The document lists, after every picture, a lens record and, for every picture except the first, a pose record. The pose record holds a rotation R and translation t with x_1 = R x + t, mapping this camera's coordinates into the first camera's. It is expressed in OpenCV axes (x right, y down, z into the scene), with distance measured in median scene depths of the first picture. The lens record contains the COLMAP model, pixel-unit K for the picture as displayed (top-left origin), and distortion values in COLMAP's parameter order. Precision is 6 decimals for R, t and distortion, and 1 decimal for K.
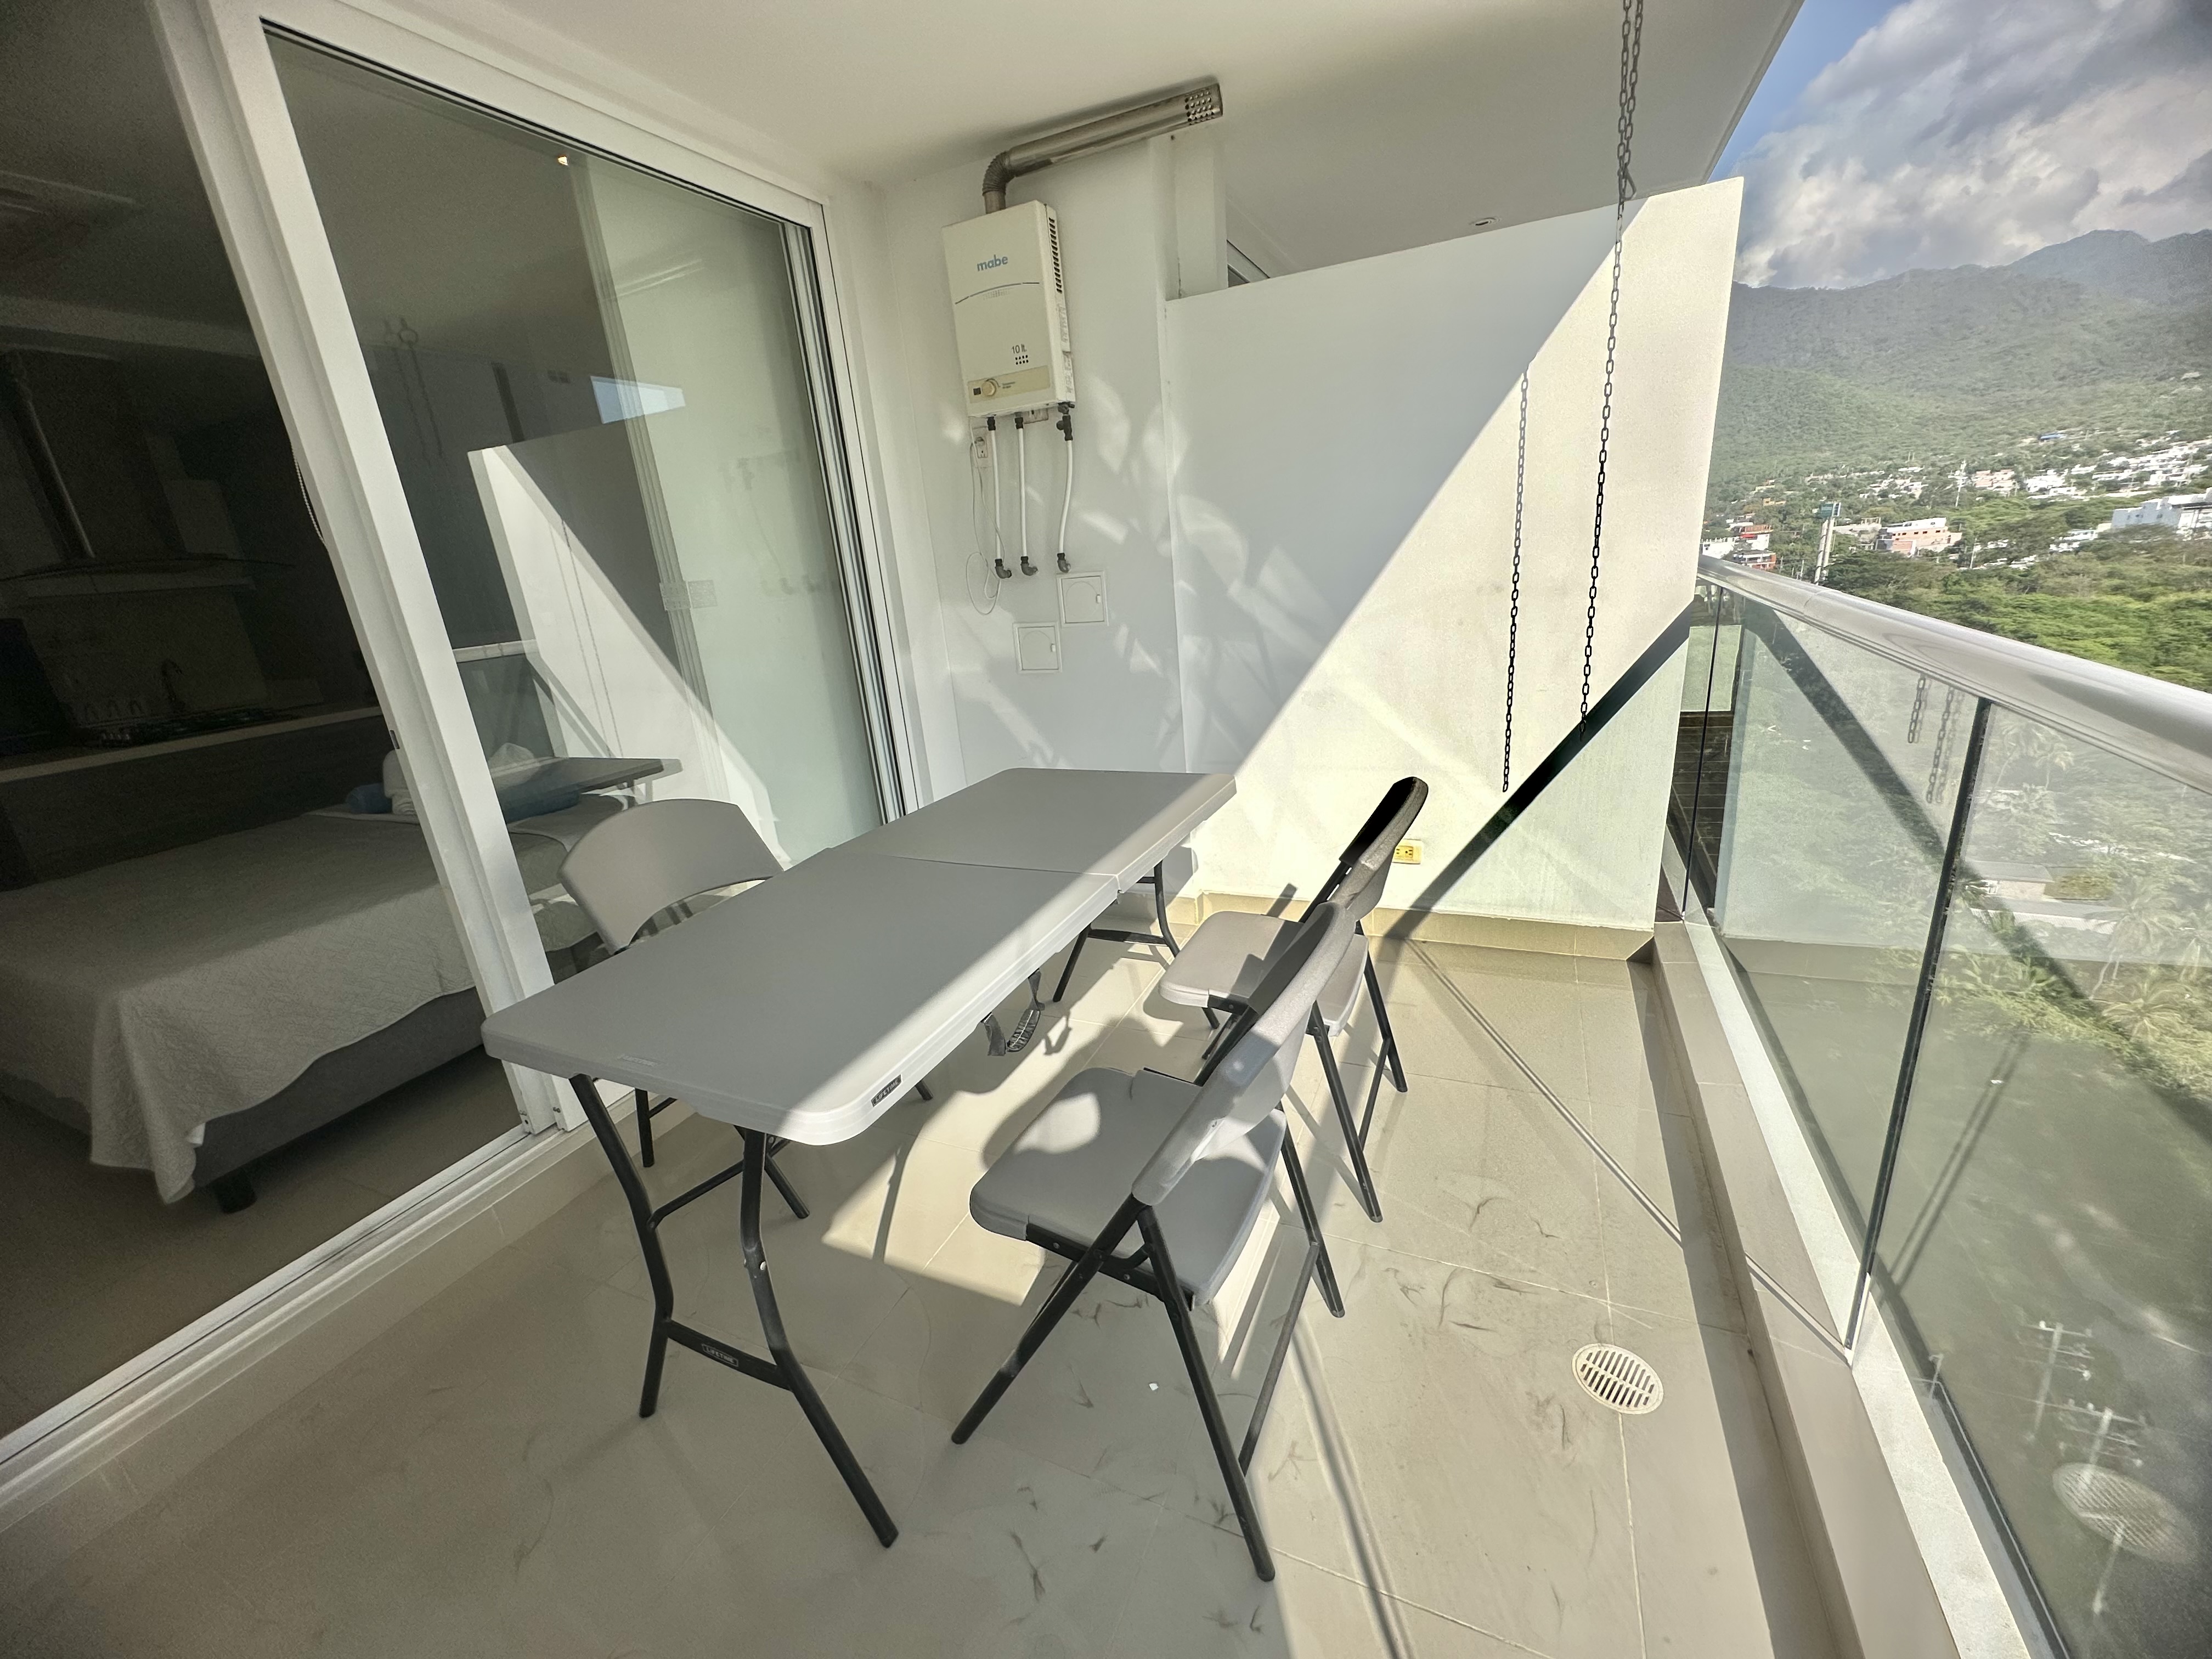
lens RADIAL K [[889.0, 0, 1101.7], [0, 889.0, 833.8], [0, 0, 1]] dist [-0.000719, 0.000022]
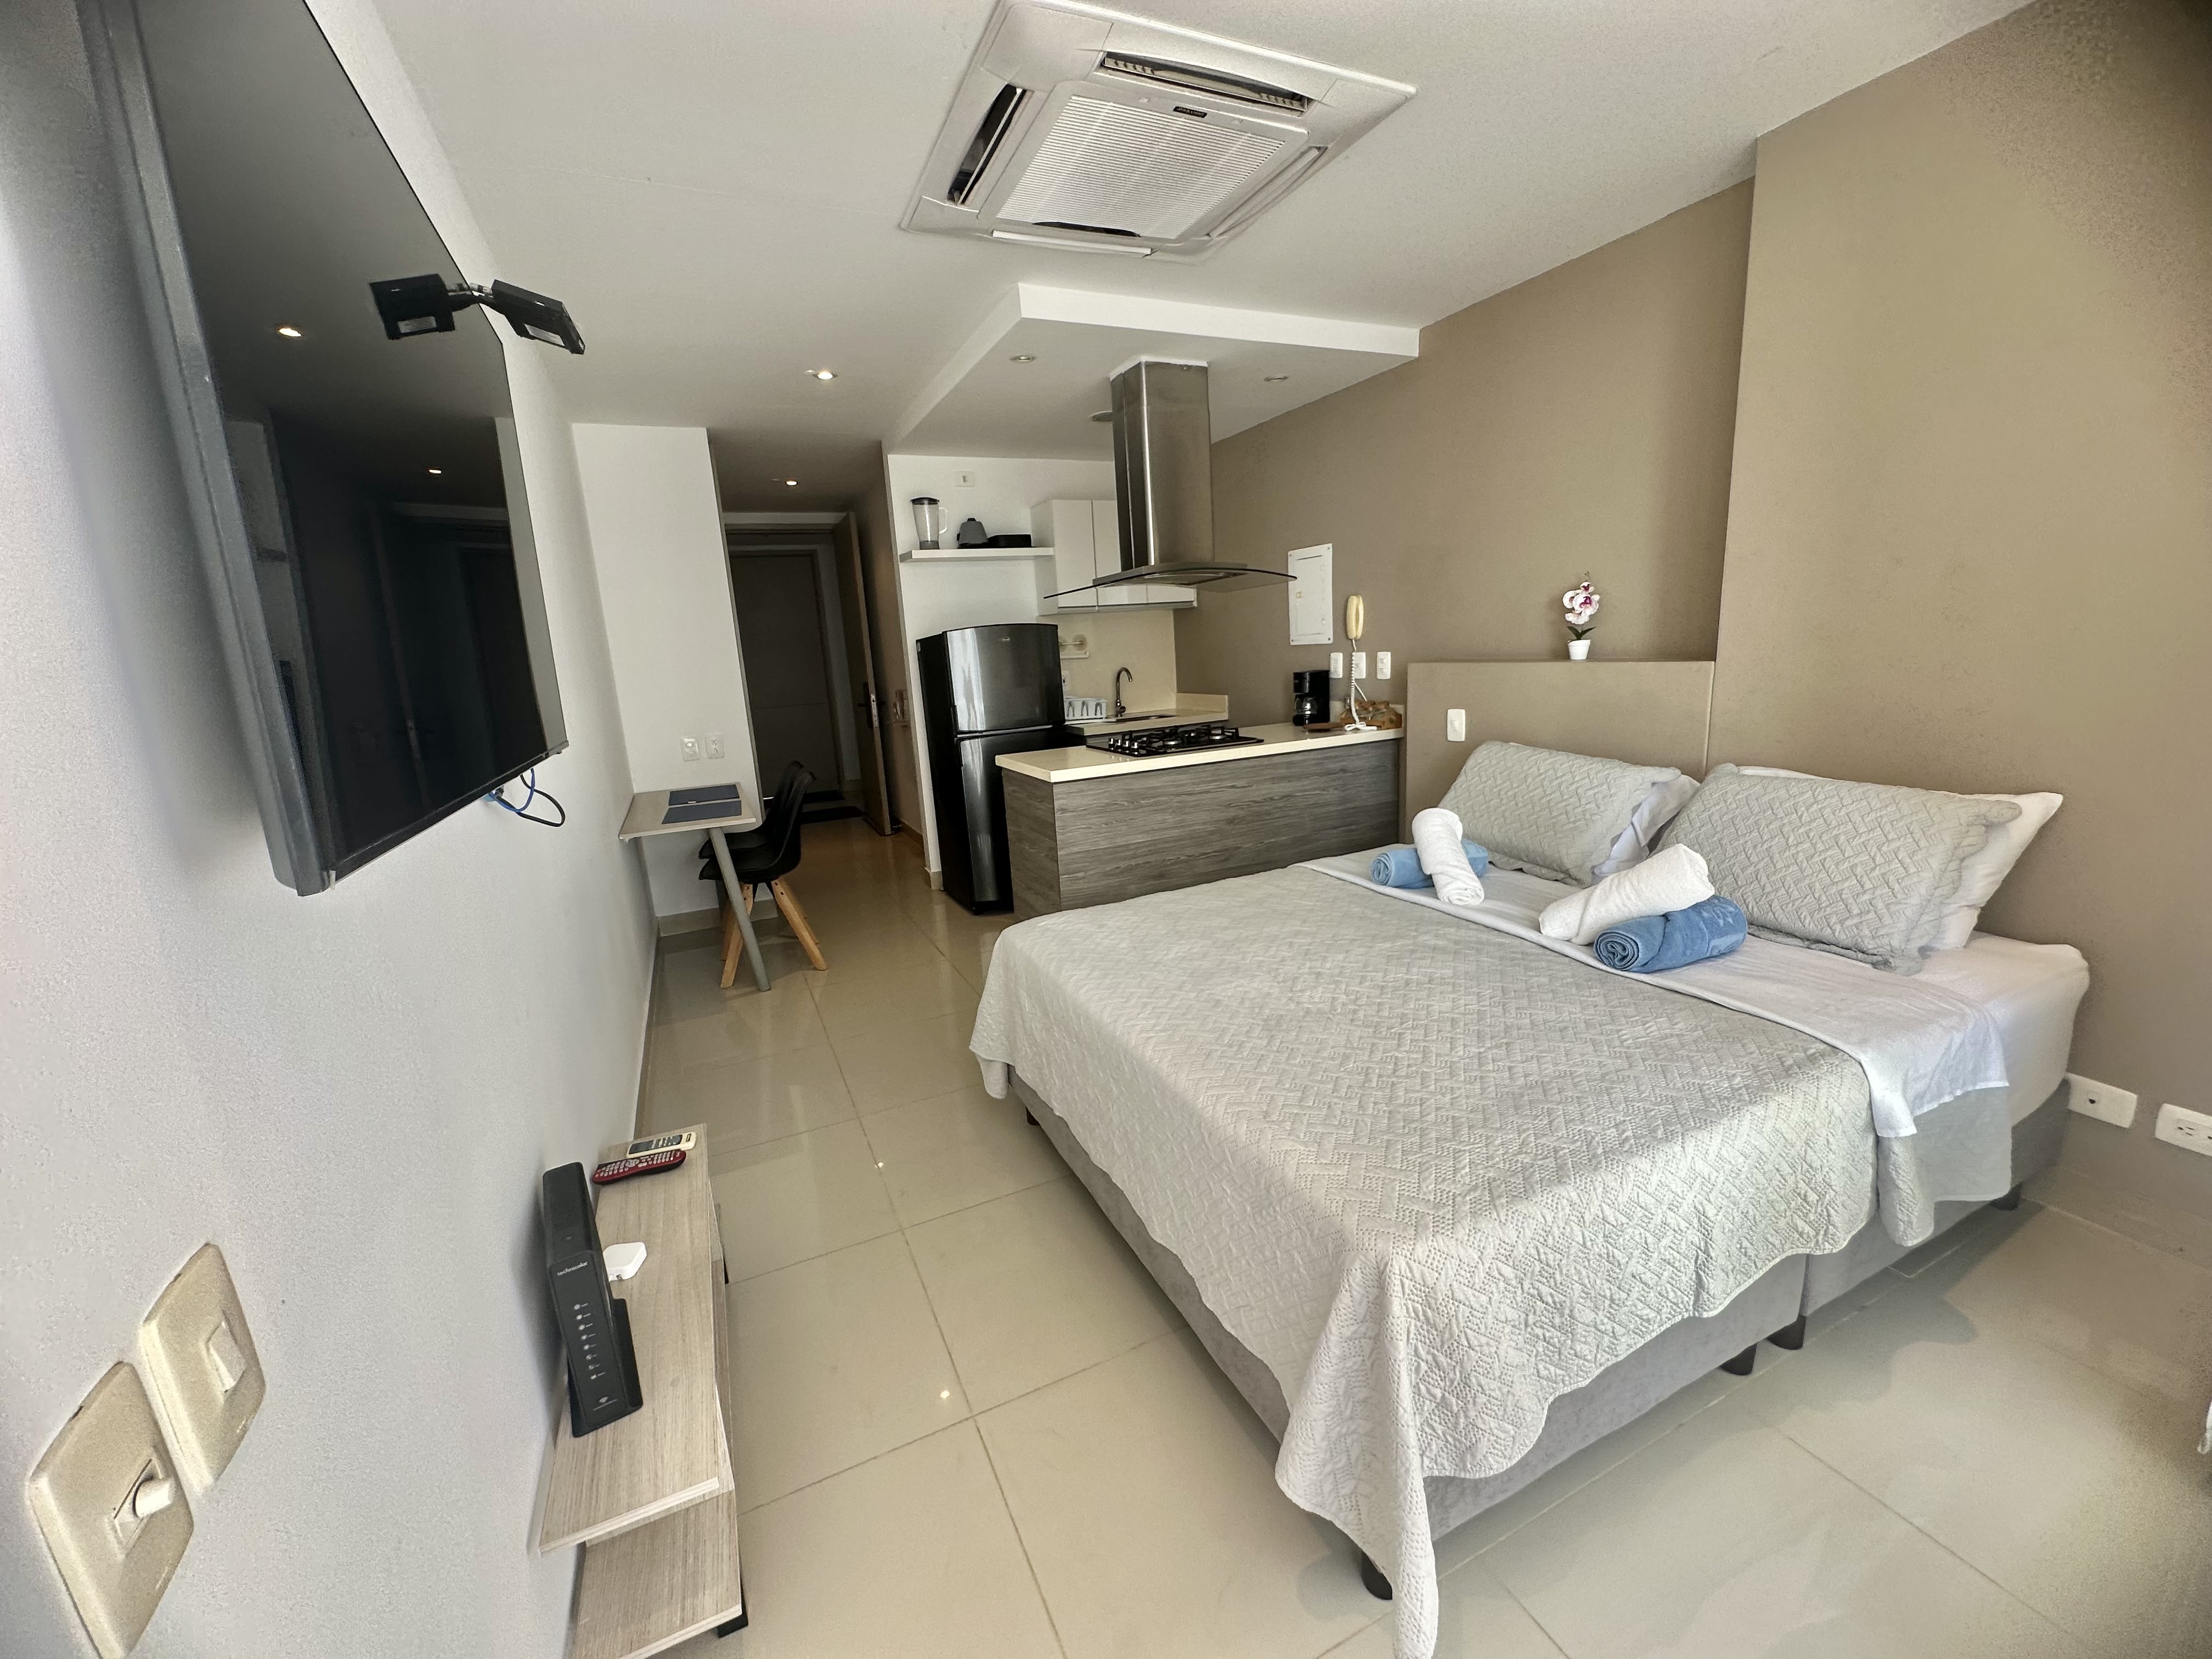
lens RADIAL K [[889.0, 0, 1101.7], [0, 889.0, 833.8], [0, 0, 1]] dist [-0.000719, 0.000022]
pose [[0.766360, 0.175840, -0.617878, -0.446414], [-0.196263, 0.979911, 0.035442, -0.036881], [0.611697, 0.094105, 0.785475, 0.187285]]
